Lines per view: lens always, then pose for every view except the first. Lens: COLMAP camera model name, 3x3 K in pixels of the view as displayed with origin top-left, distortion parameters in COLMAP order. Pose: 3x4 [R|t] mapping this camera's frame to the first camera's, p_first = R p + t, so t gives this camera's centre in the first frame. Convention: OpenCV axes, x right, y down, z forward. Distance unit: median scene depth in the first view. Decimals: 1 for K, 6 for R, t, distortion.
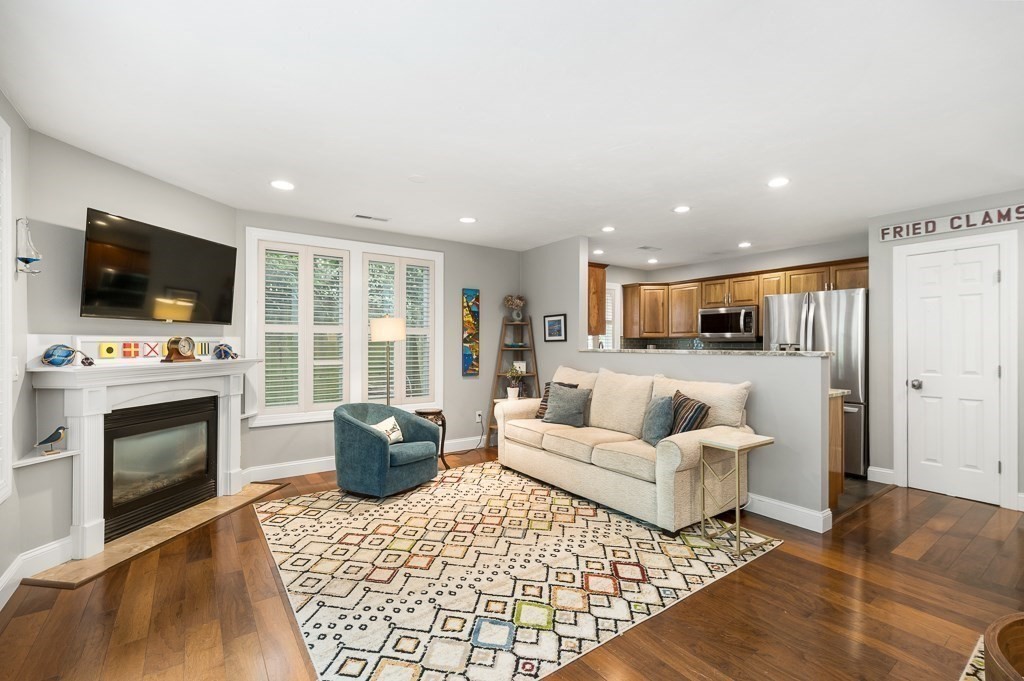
lens RADIAL K [[447.3, 0, 516.4], [0, 447.3, 345.0], [0, 0, 1]] dist [-0.004648, 0.000435]
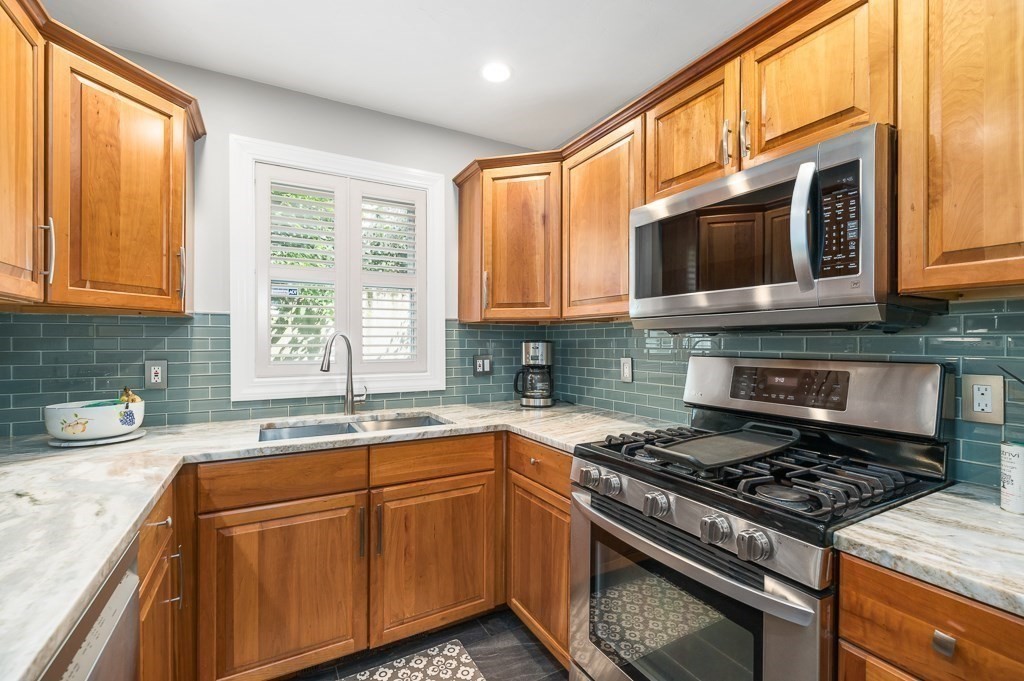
lens RADIAL K [[447.3, 0, 515.6], [0, 447.3, 342.6], [0, 0, 1]] dist [-0.004648, 0.000435]
pose [[0.993787, -0.001035, -0.111293, 0.645114], [0.001237, 0.999998, 0.001748, -0.001381], [0.111291, -0.001875, 0.993786, 1.267654]]
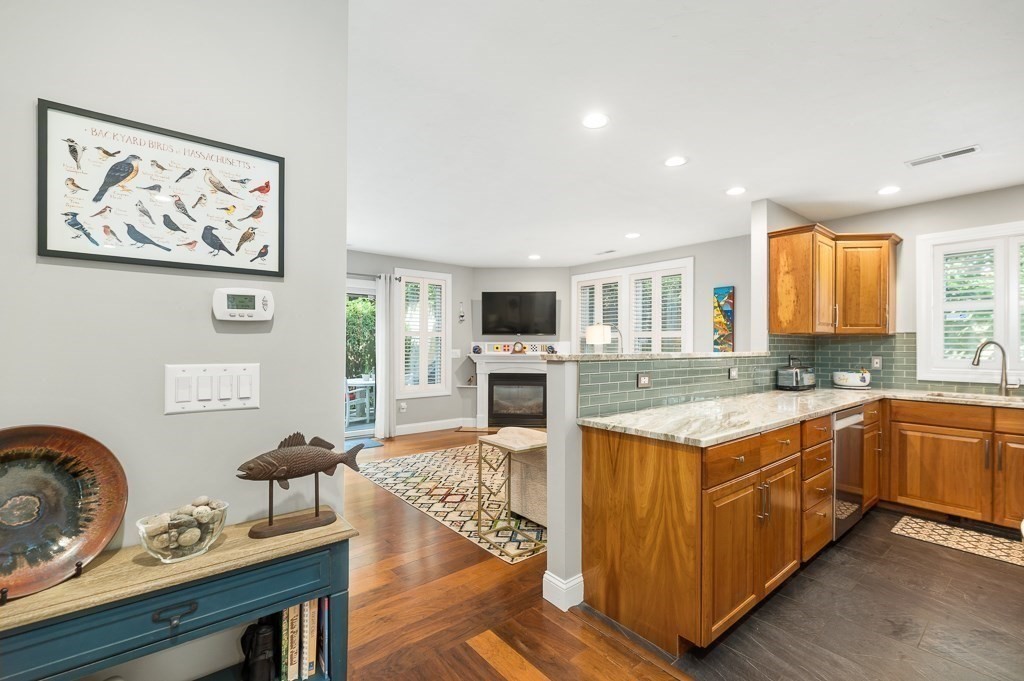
lens RADIAL K [[447.3, 0, 510.7], [0, 447.3, 343.6], [0, 0, 1]] dist [-0.004648, 0.000435]
pose [[0.062717, -0.004714, -0.998020, 1.219486], [-0.006346, 0.999967, -0.005122, -0.000046], [0.998011, 0.006655, 0.062685, 0.761868]]
